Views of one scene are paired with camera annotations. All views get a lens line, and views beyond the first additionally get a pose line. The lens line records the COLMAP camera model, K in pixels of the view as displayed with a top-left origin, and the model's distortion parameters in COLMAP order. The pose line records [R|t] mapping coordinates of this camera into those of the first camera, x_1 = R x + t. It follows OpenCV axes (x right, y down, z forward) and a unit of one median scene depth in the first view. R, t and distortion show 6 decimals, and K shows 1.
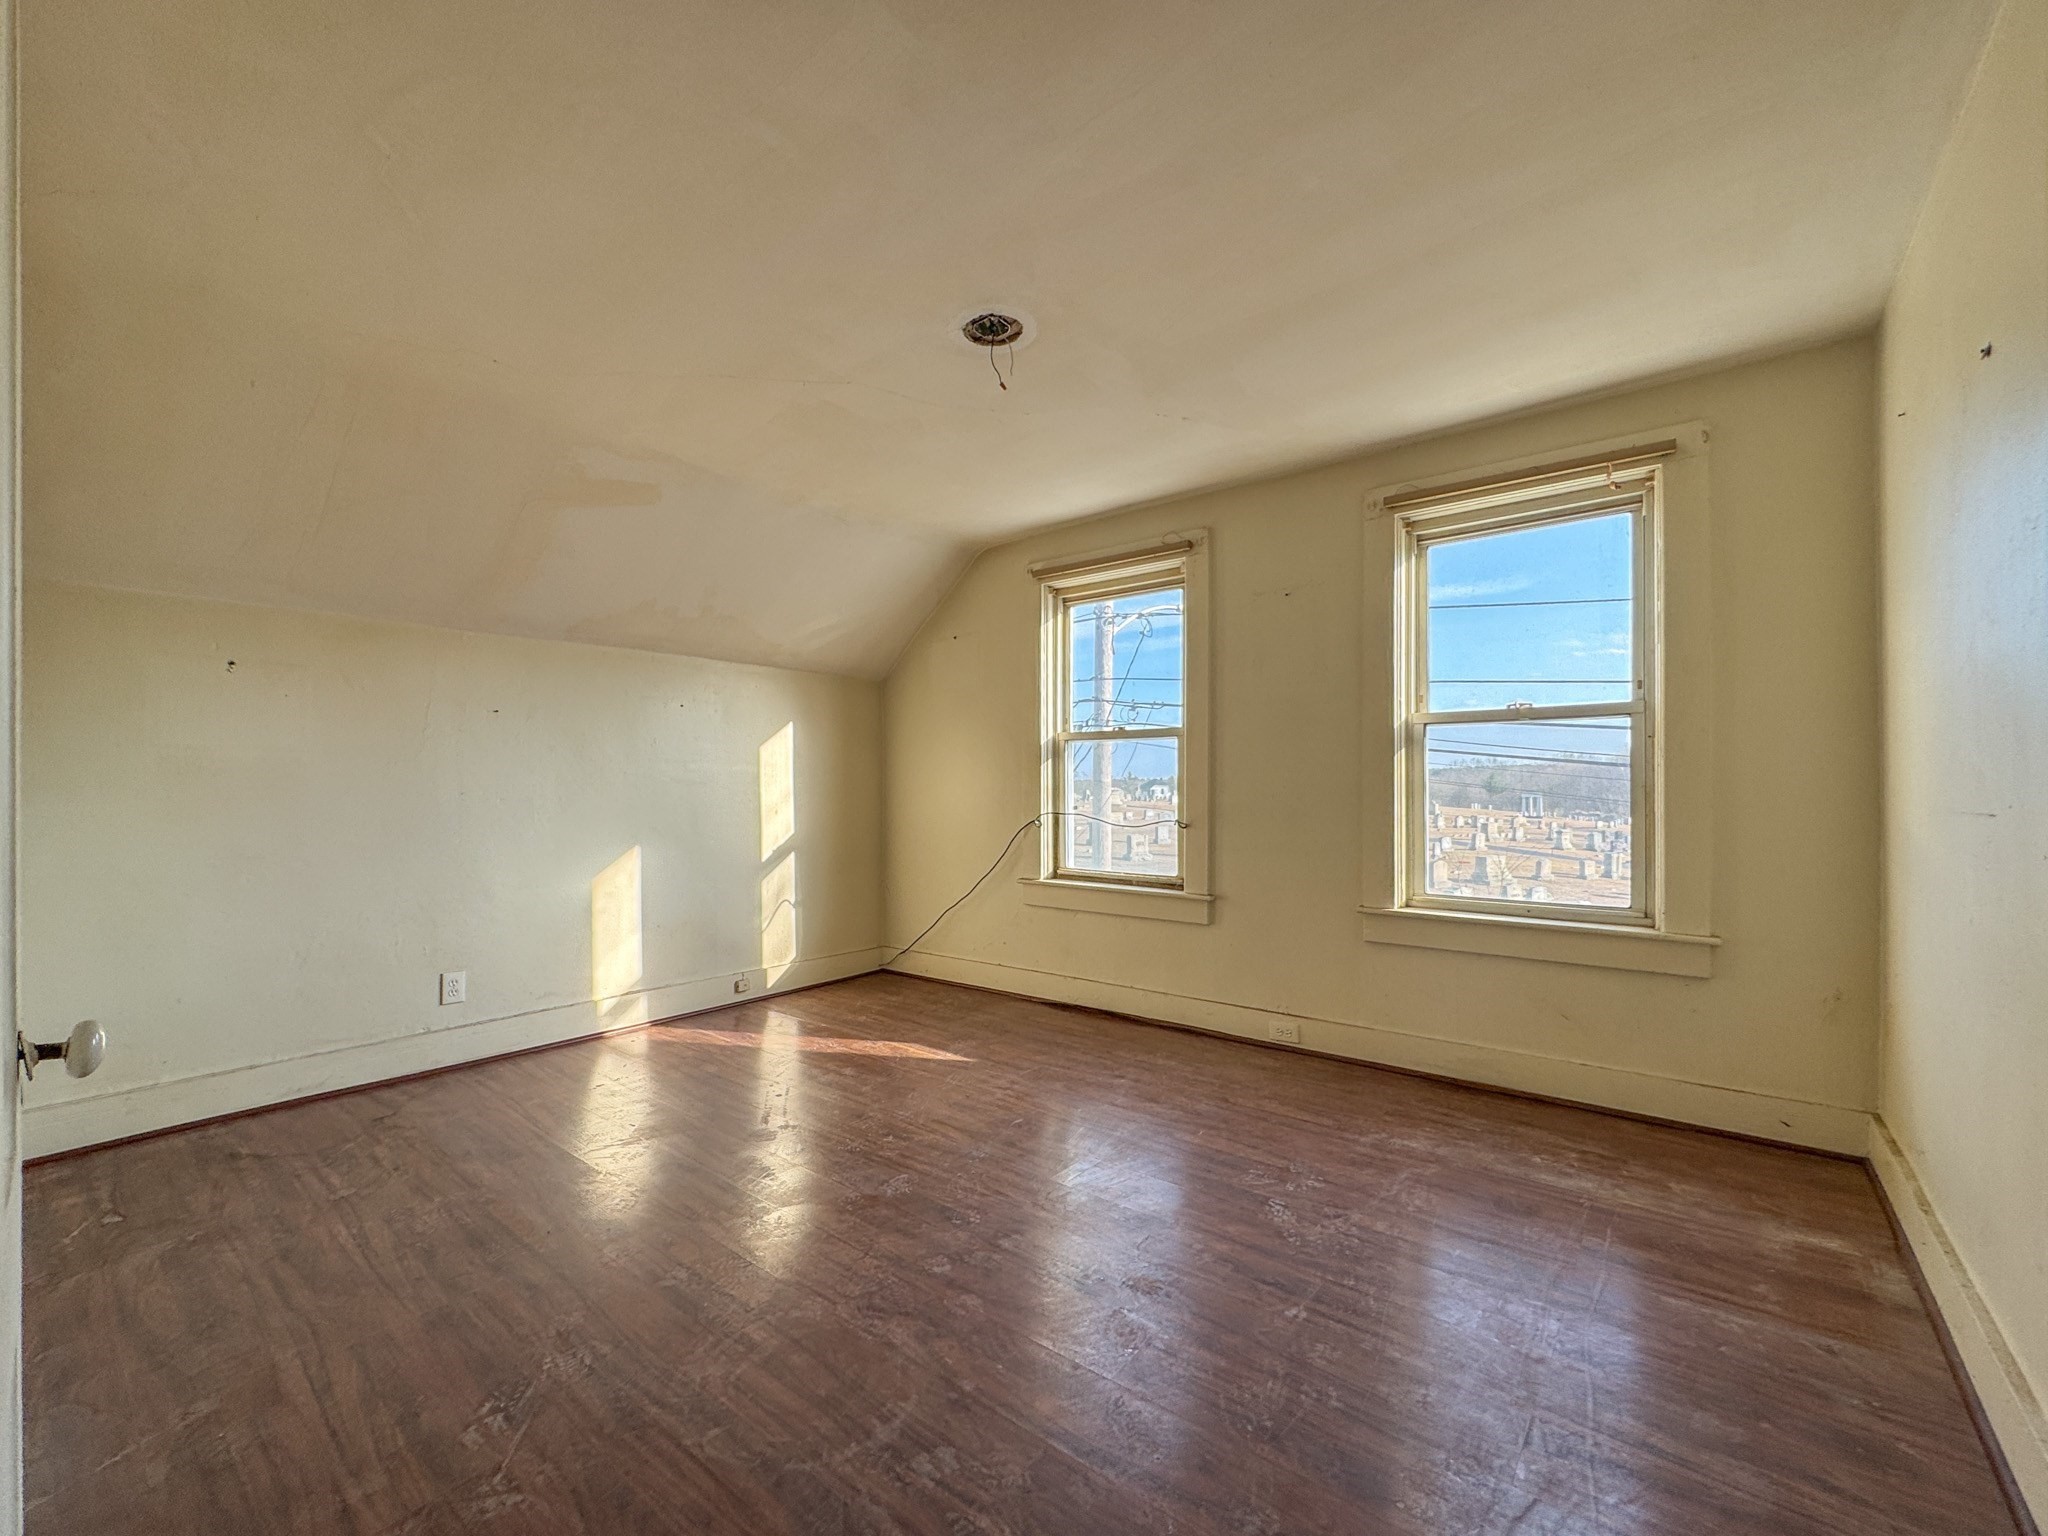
lens RADIAL K [[830.3, 0, 1024.0], [0, 830.3, 768.0], [0, 0, 1]] dist [-0.000661, -0.000136]
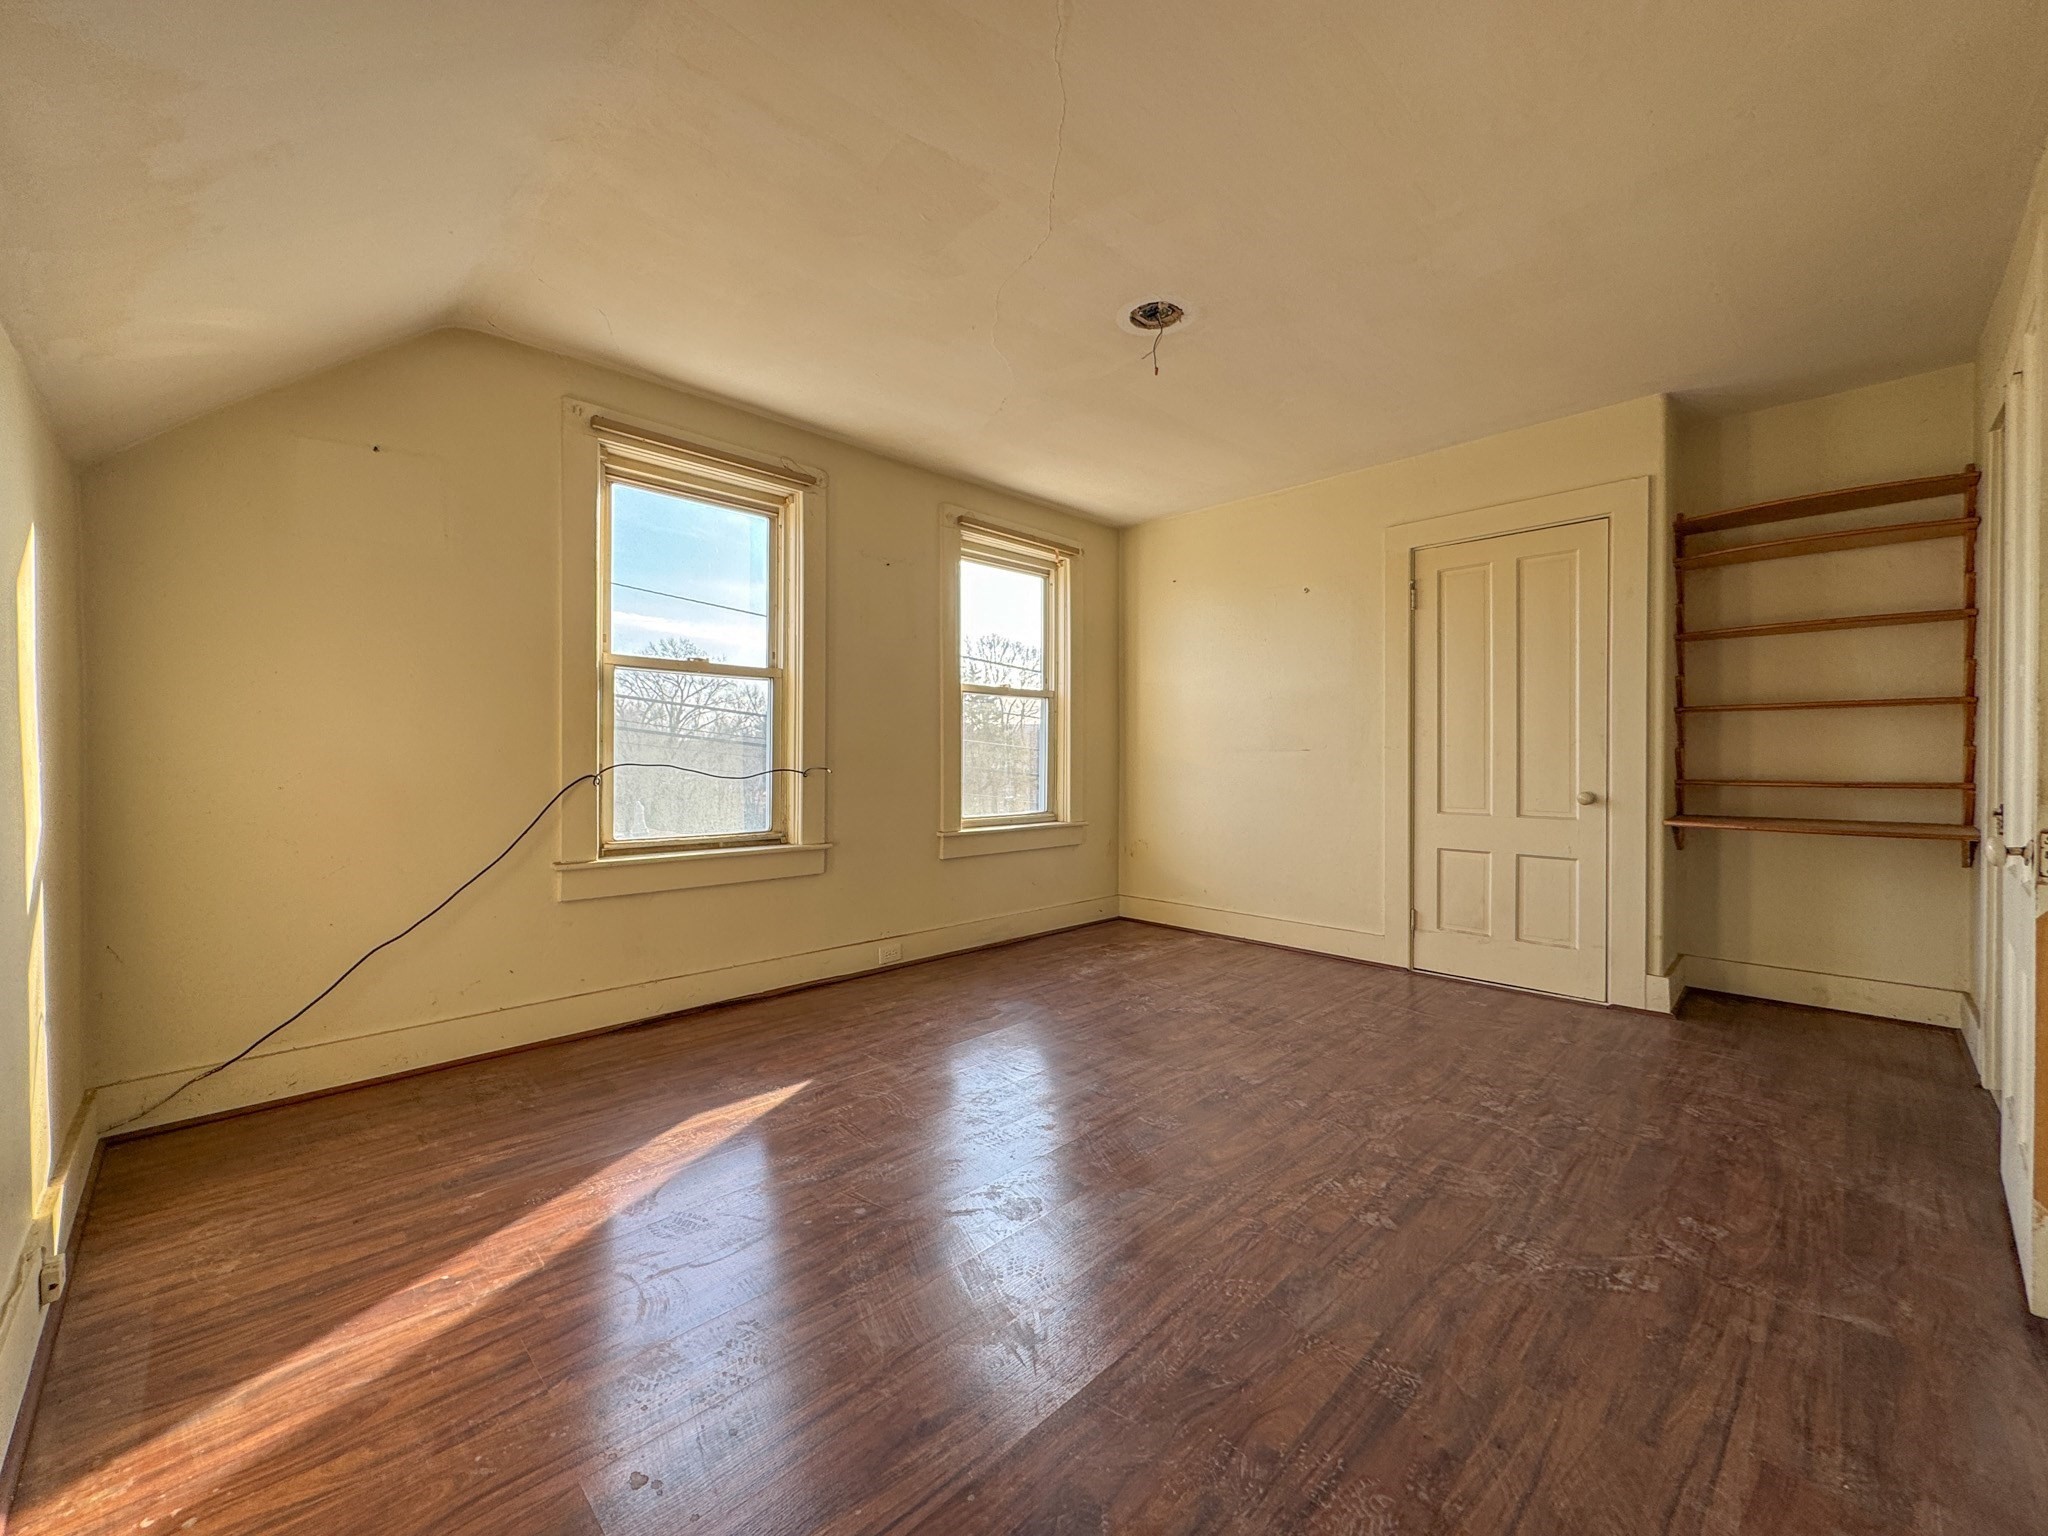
lens RADIAL K [[821.0, 0, 1006.0], [0, 821.0, 742.4], [0, 0, 1]] dist [0.000115, 0.000412]
pose [[0.121886, 0.019600, 0.992351, -0.796594], [-0.030705, 0.999401, -0.015968, 0.046095], [-0.992069, -0.028524, 0.122415, 0.735950]]
